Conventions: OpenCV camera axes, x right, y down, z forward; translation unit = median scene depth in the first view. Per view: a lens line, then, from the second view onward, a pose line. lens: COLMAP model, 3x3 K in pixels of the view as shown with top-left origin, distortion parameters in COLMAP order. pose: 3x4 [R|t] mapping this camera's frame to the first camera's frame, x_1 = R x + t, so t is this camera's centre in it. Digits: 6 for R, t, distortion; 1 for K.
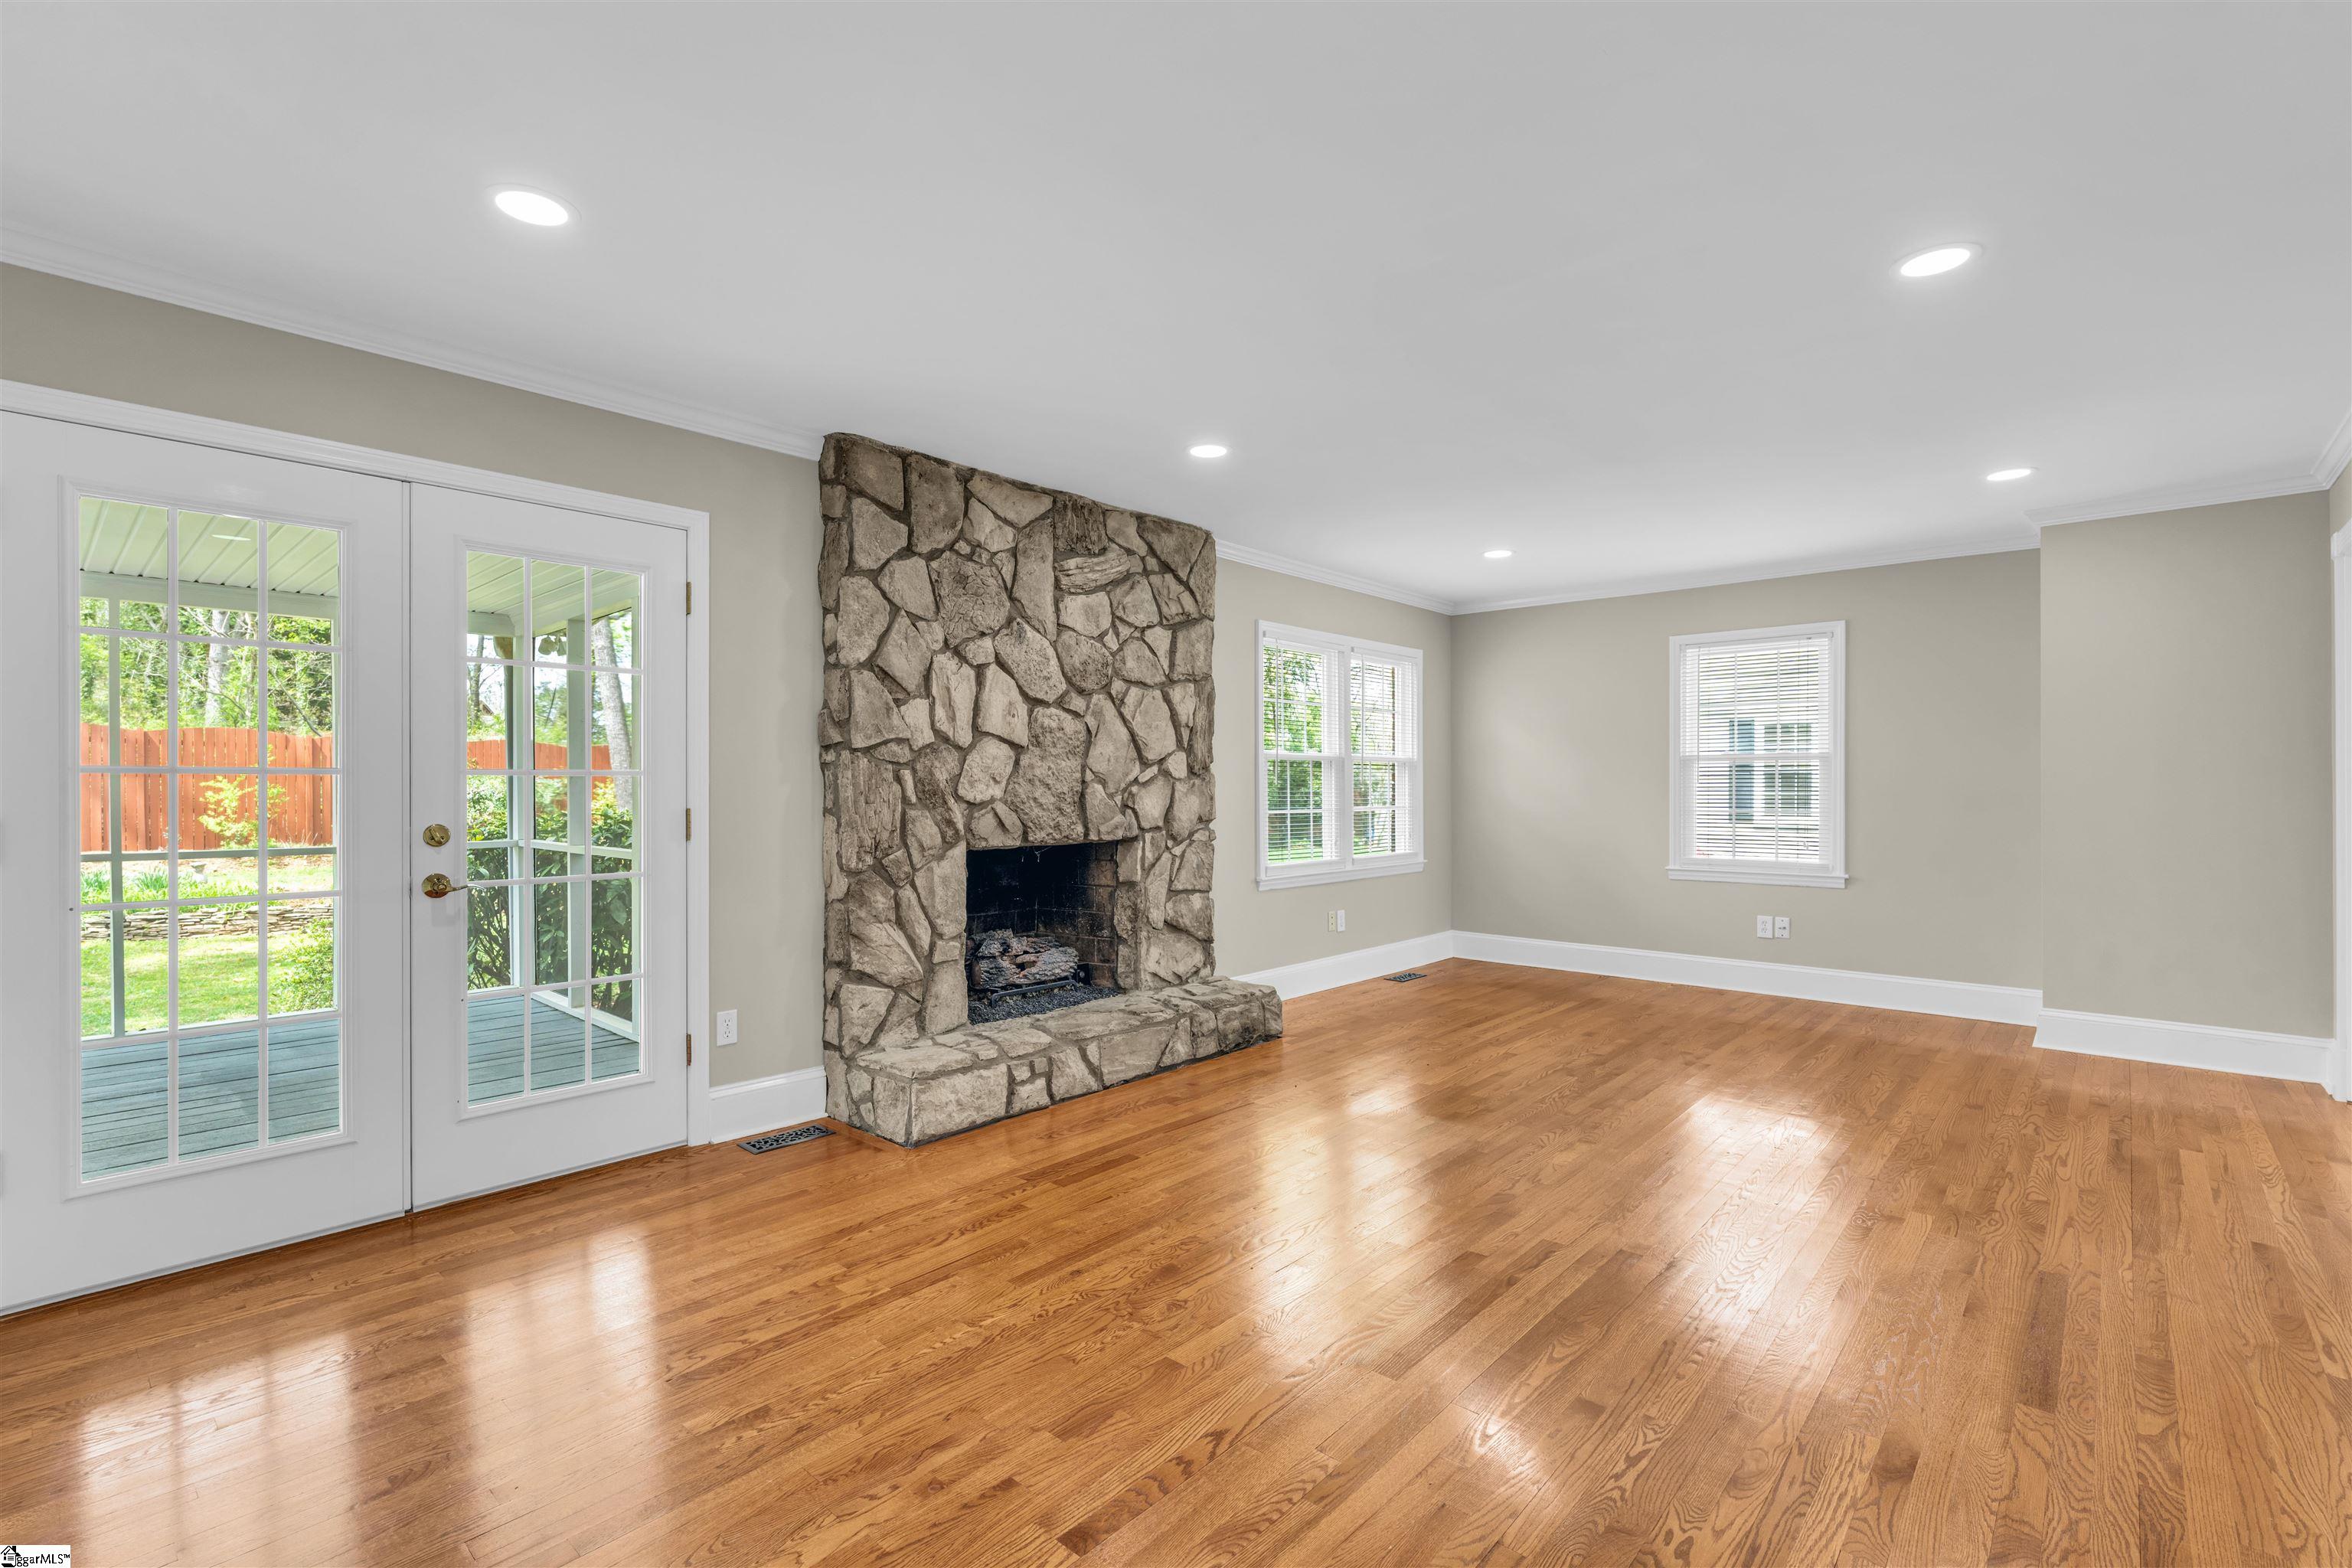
lens RADIAL K [[1031.5, 0, 1180.7], [0, 1031.5, 792.8], [0, 0, 1]] dist [-0.004280, -0.000695]
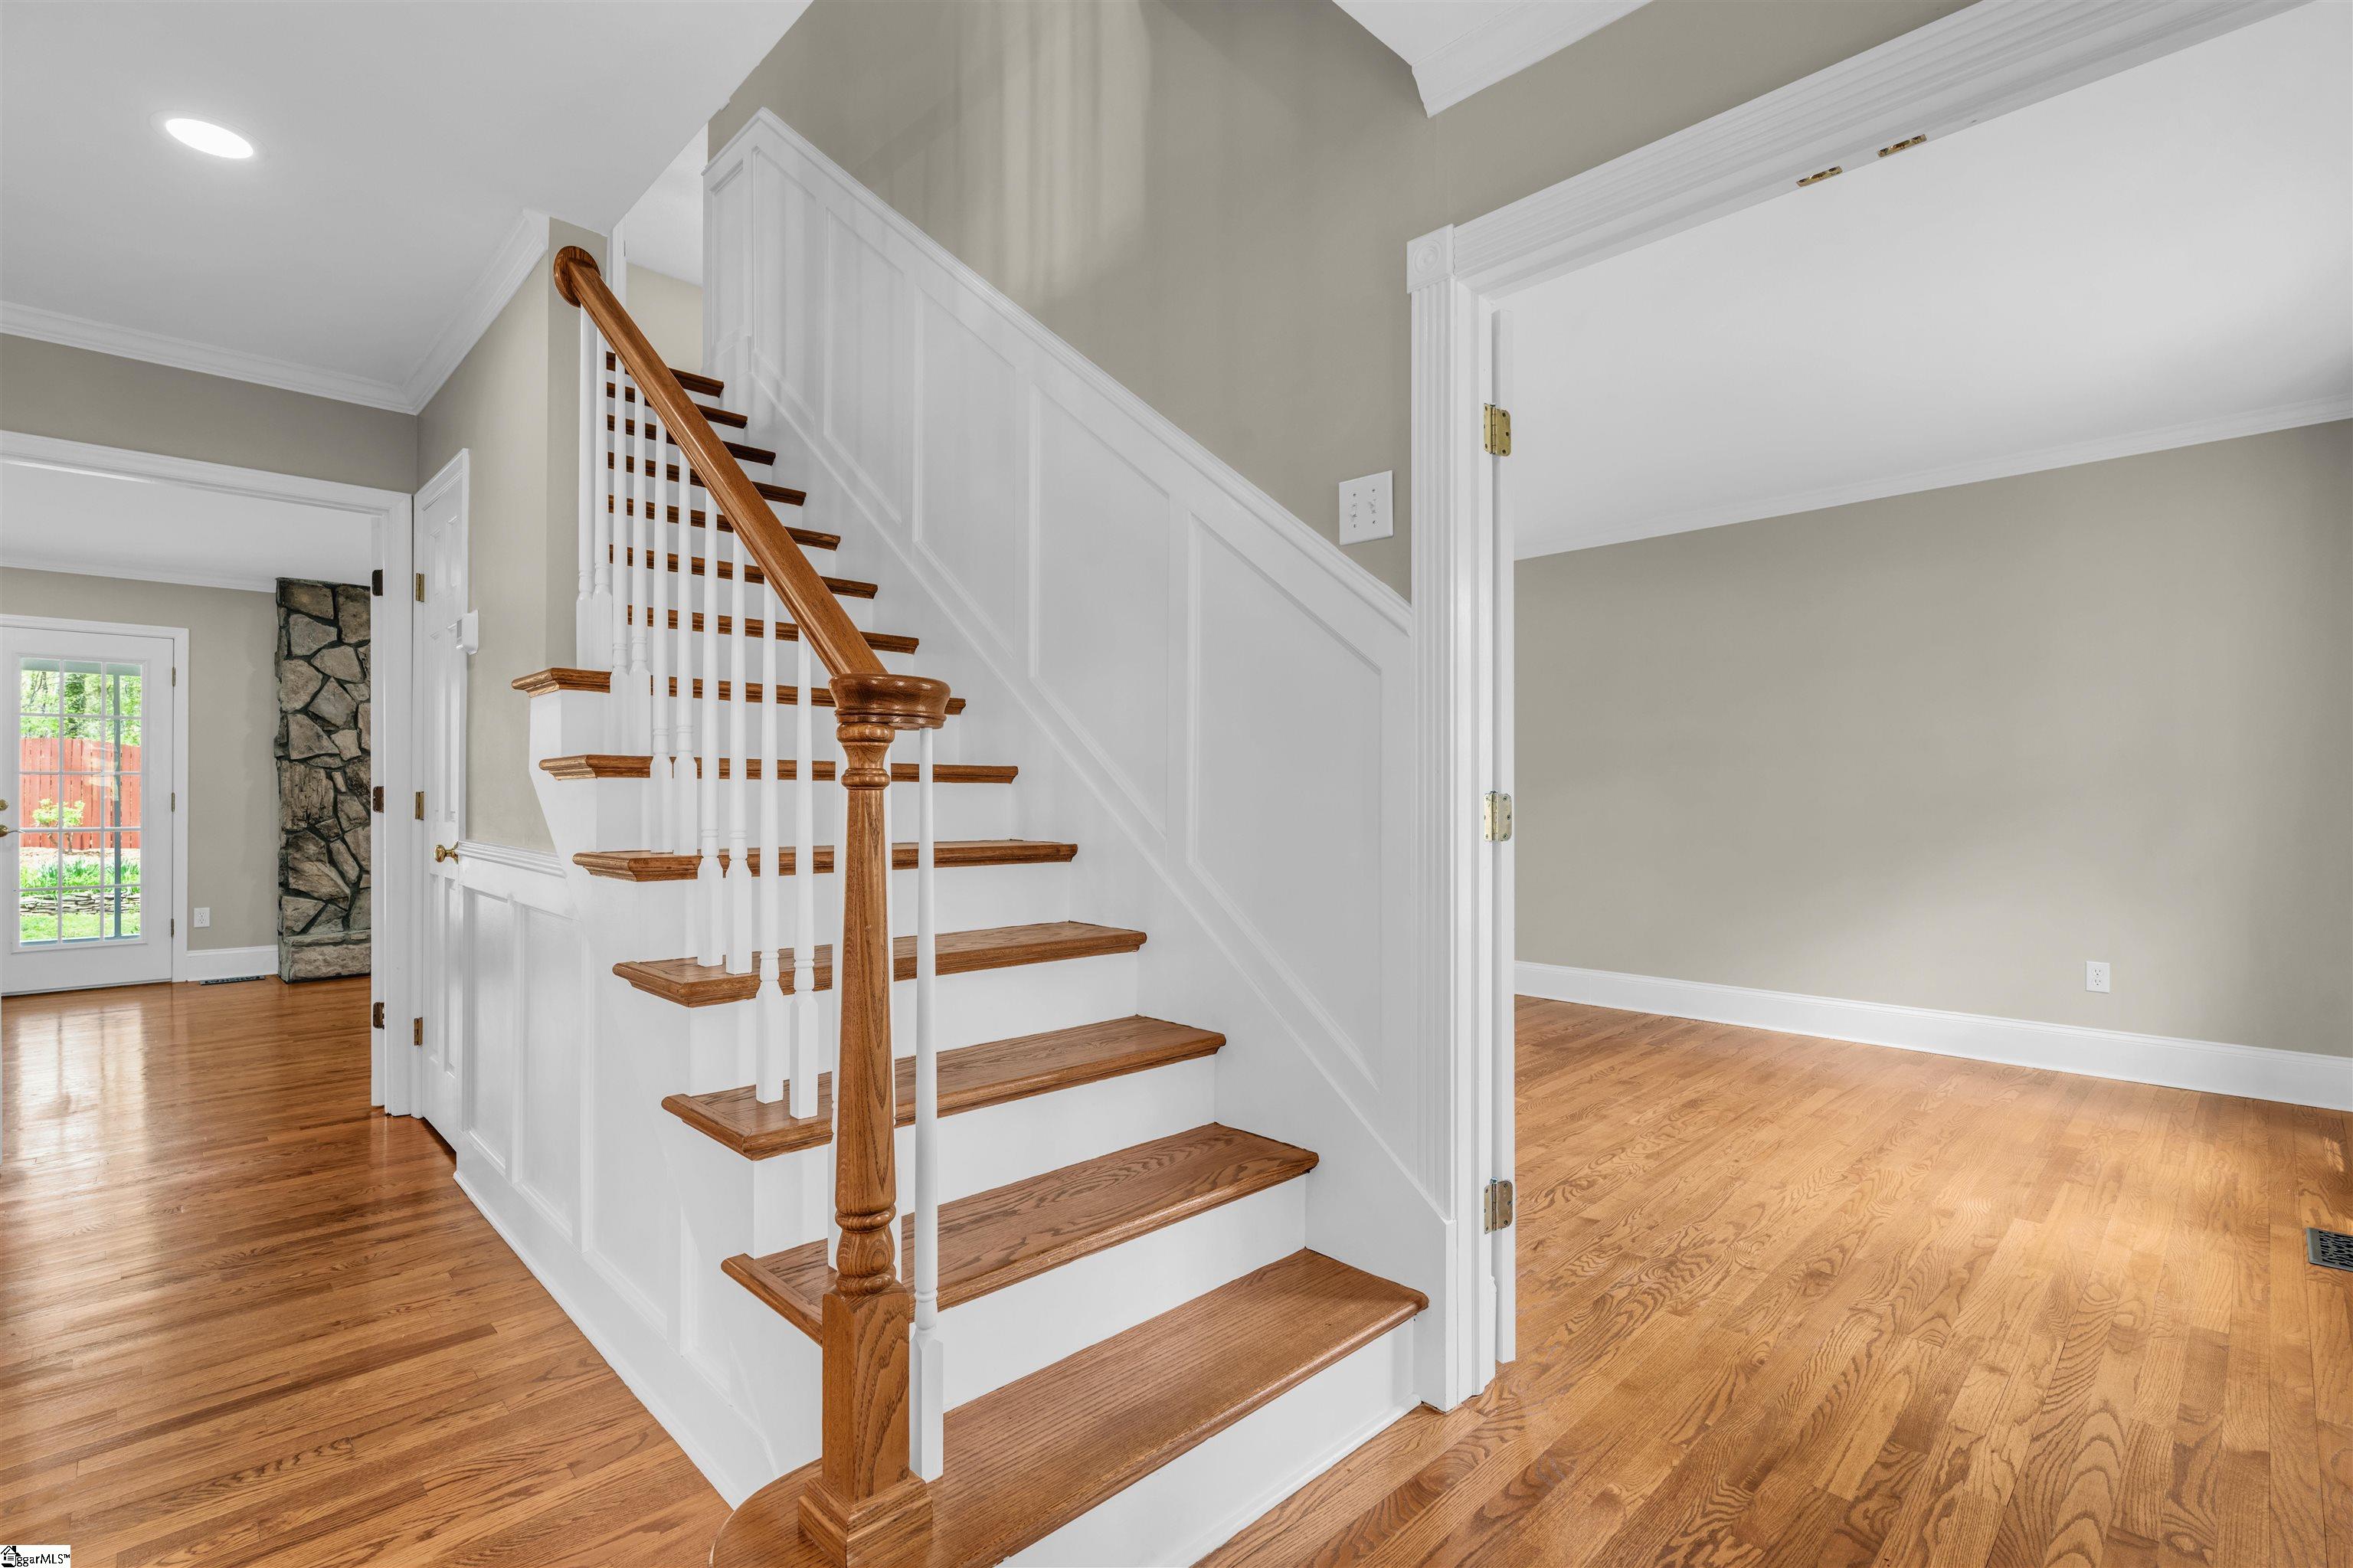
lens RADIAL K [[1032.0, 0, 1181.2], [0, 1032.0, 792.8], [0, 0, 1]] dist [-0.004280, -0.000695]
pose [[0.999016, -0.000769, -0.044348, 1.069813], [0.000358, 0.999957, -0.009256, 0.024940], [0.044354, 0.009231, 0.998973, -0.558891]]
